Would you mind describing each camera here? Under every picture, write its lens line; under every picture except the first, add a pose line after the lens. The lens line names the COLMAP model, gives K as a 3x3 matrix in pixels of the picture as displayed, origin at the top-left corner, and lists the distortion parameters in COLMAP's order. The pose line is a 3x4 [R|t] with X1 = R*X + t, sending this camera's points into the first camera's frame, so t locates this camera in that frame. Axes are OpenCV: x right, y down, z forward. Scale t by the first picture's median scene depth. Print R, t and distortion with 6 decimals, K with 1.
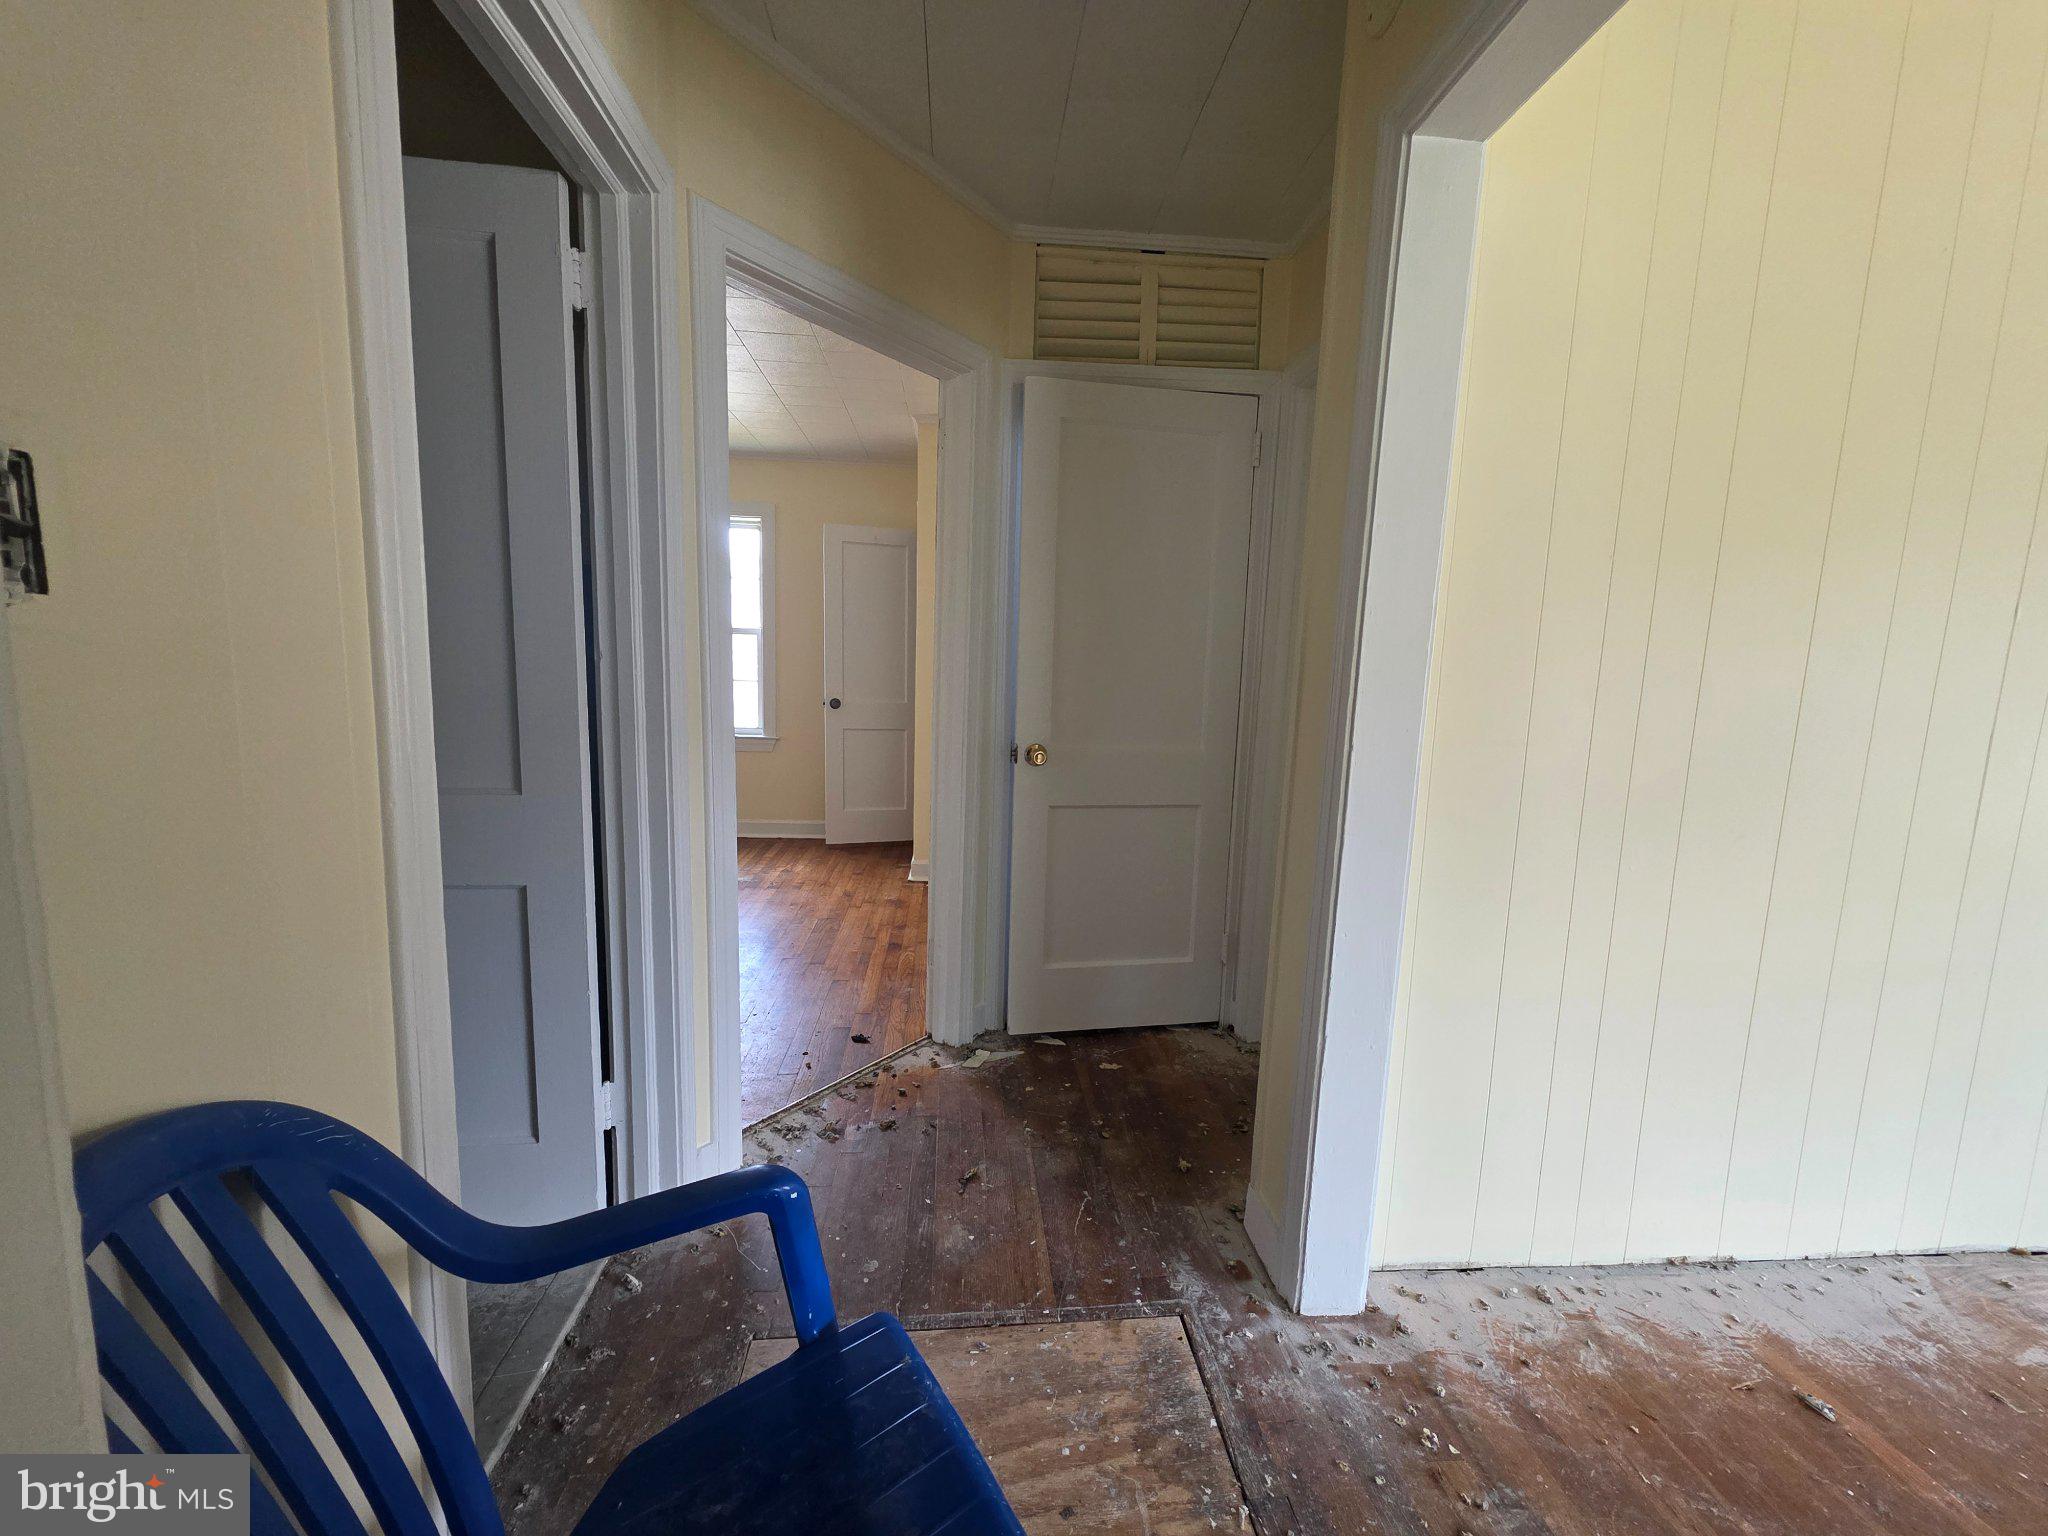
lens RADIAL K [[815.6, 0, 1019.2], [0, 815.6, 772.2], [0, 0, 1]] dist [-0.000031, -0.000316]
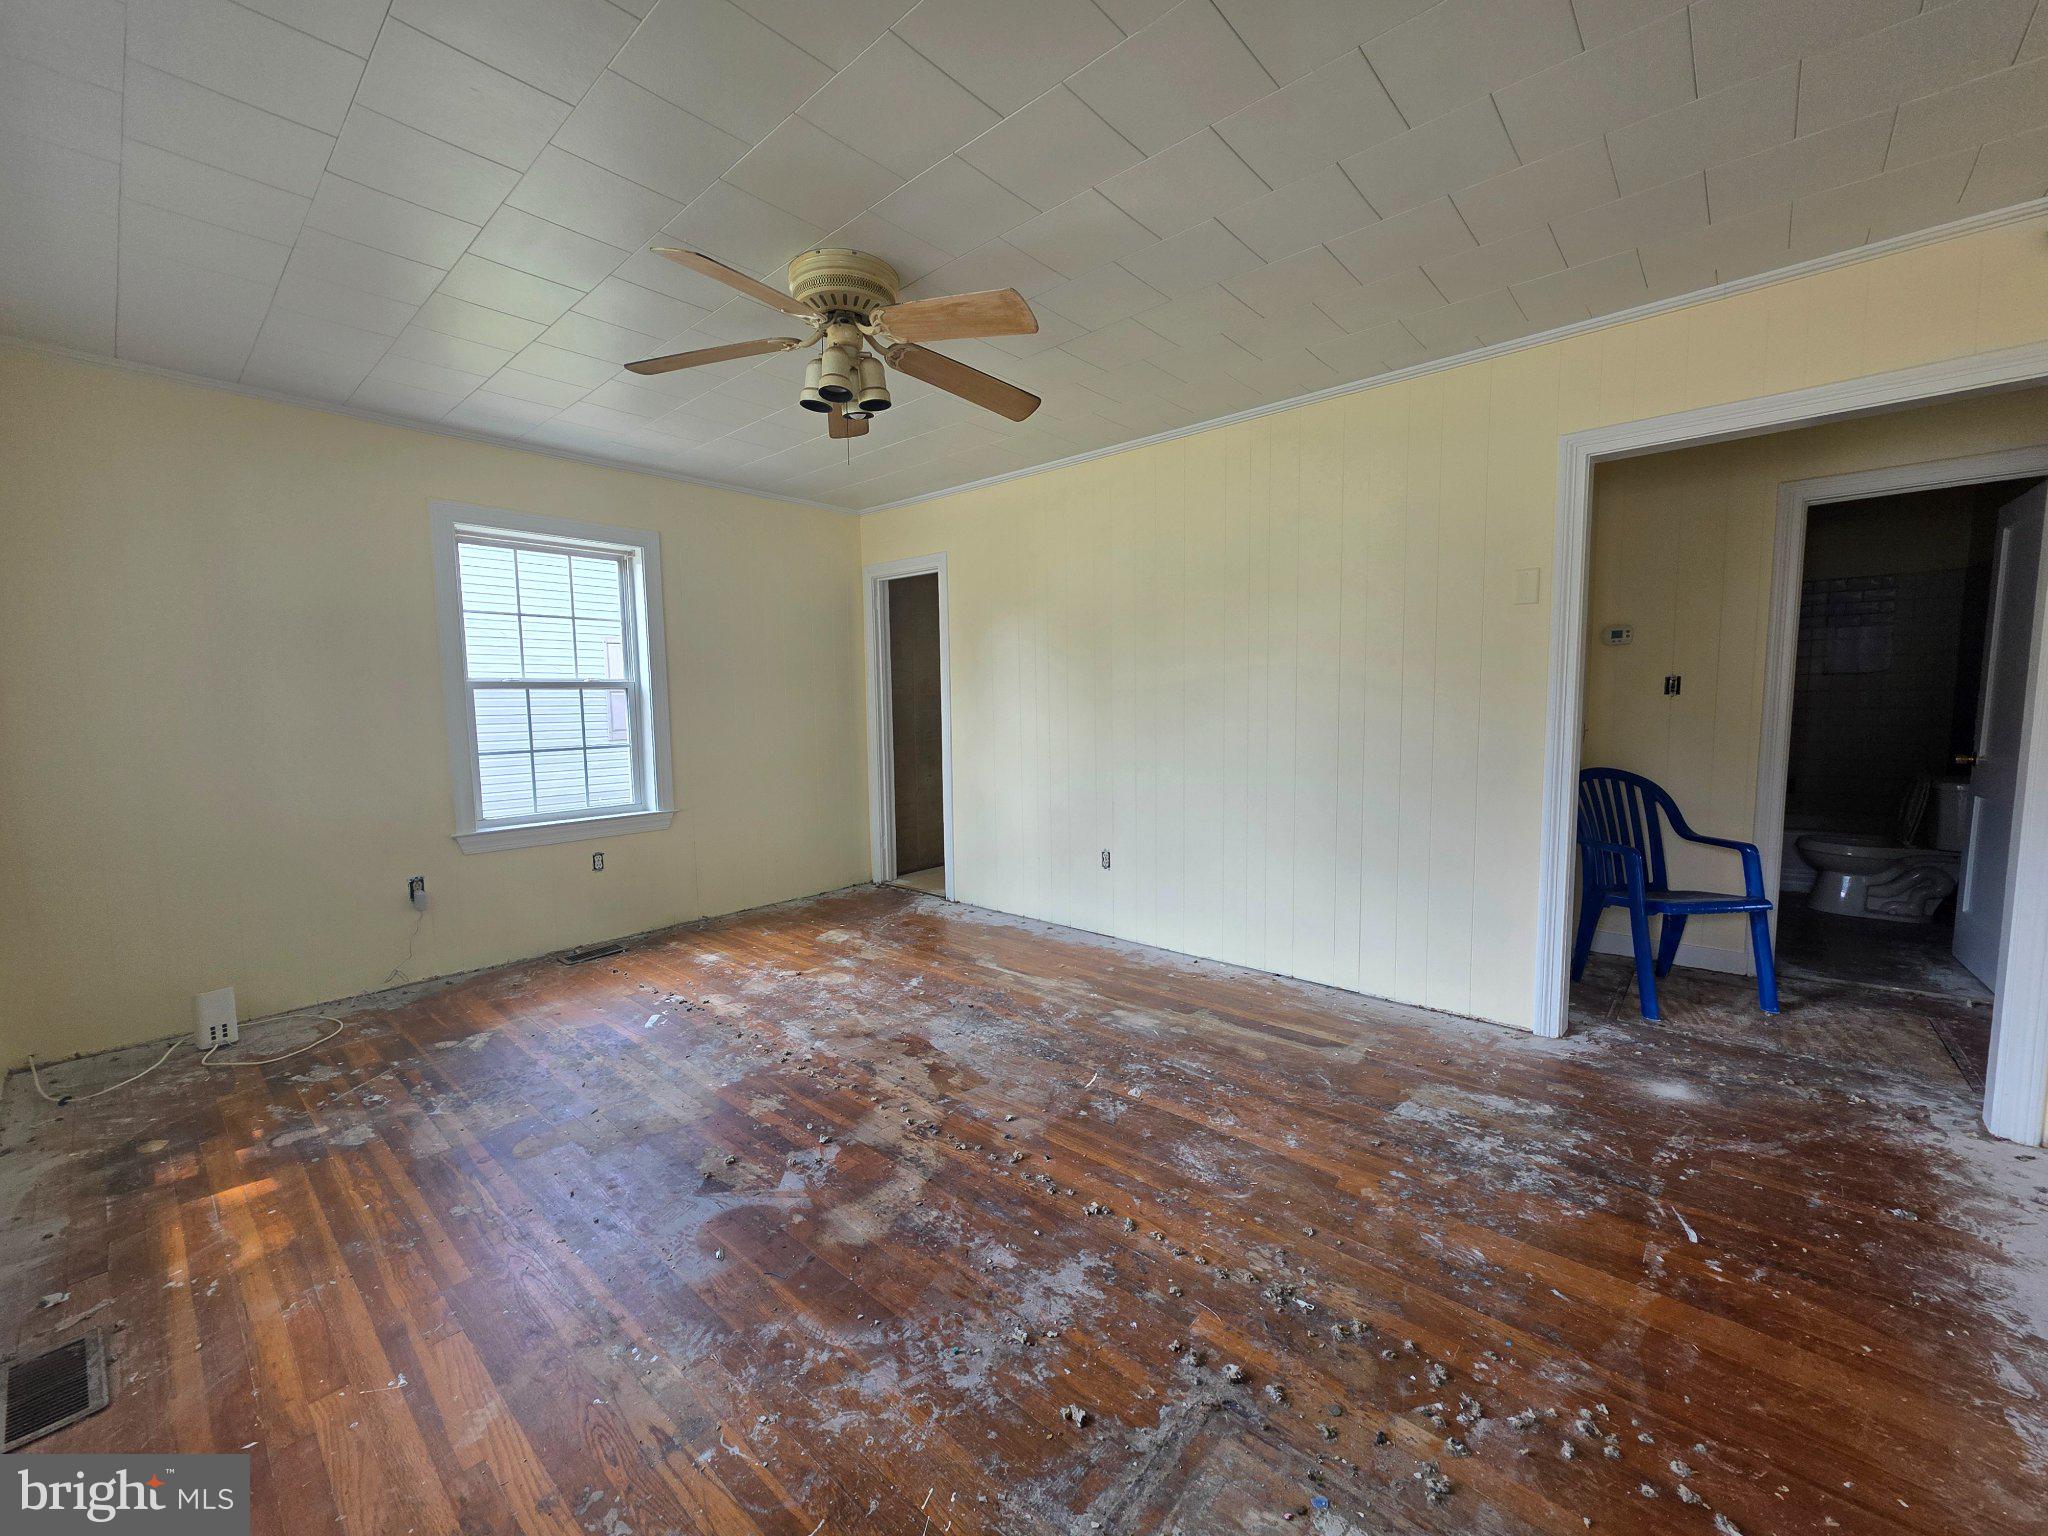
lens RADIAL K [[815.6, 0, 1019.2], [0, 815.6, 772.2], [0, 0, 1]] dist [-0.000031, -0.000316]
pose [[-0.725196, 0.041732, -0.687276, 0.977064], [-0.099898, 0.981223, 0.164990, -0.016808], [0.681257, 0.188308, -0.707411, 0.262952]]
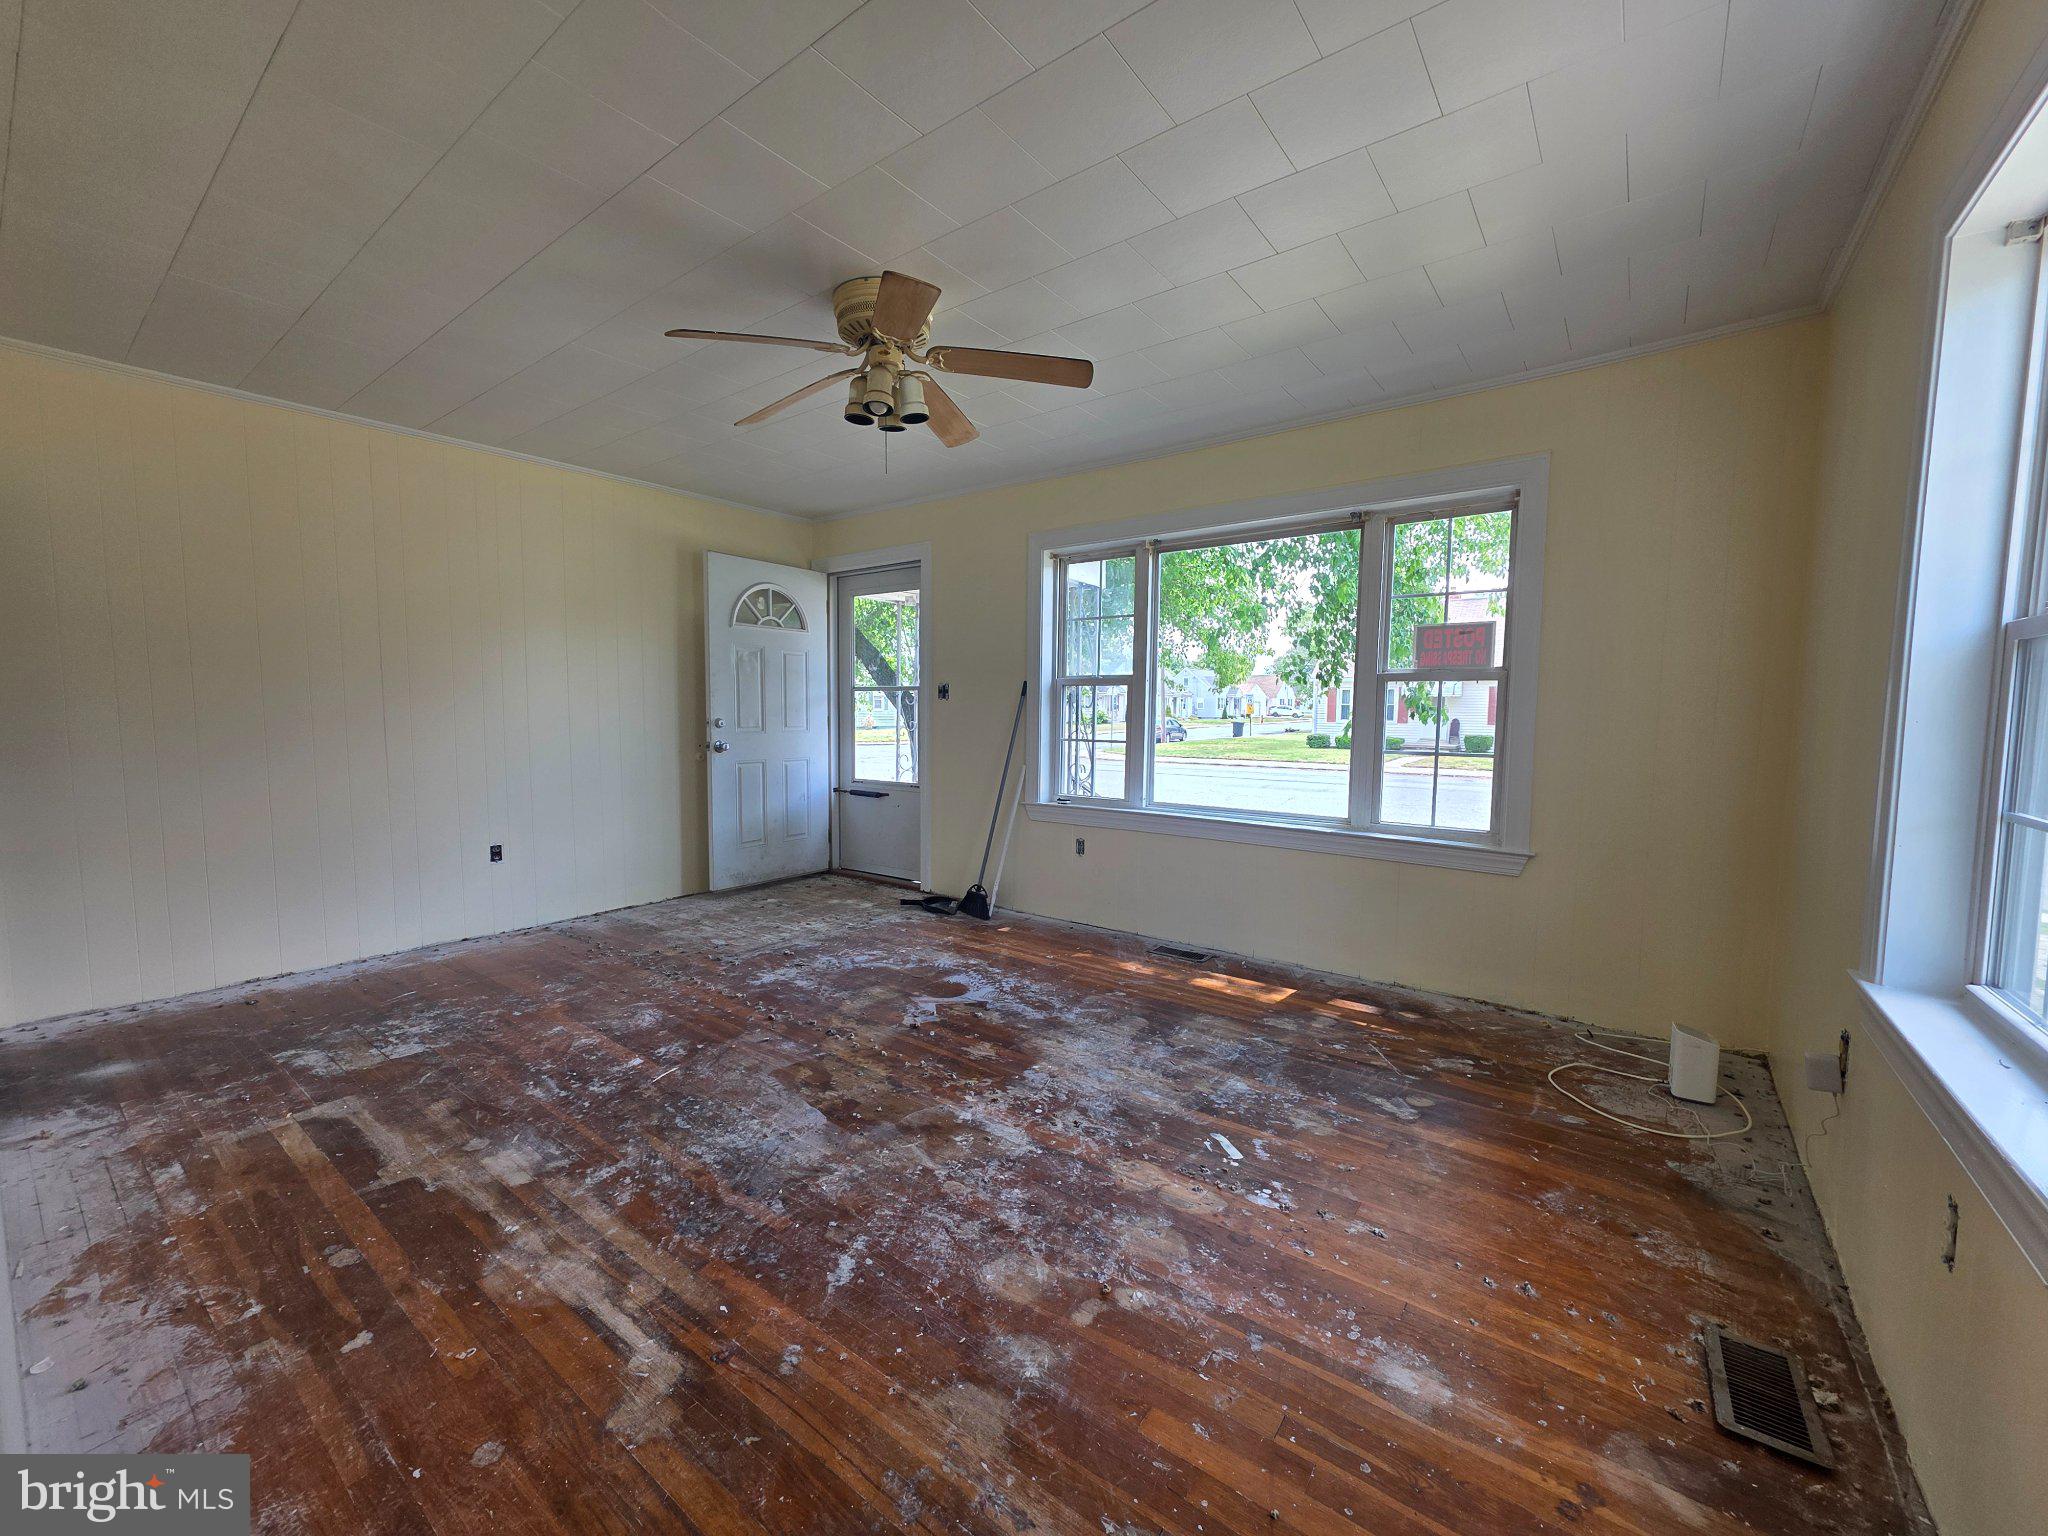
lens RADIAL K [[815.6, 0, 1019.2], [0, 815.6, 772.2], [0, 0, 1]] dist [-0.000031, -0.000316]
pose [[0.670086, -0.086204, 0.737261, 0.252329], [0.112018, 0.993602, 0.014364, 0.106682], [-0.733783, 0.072961, 0.675455, -0.740633]]
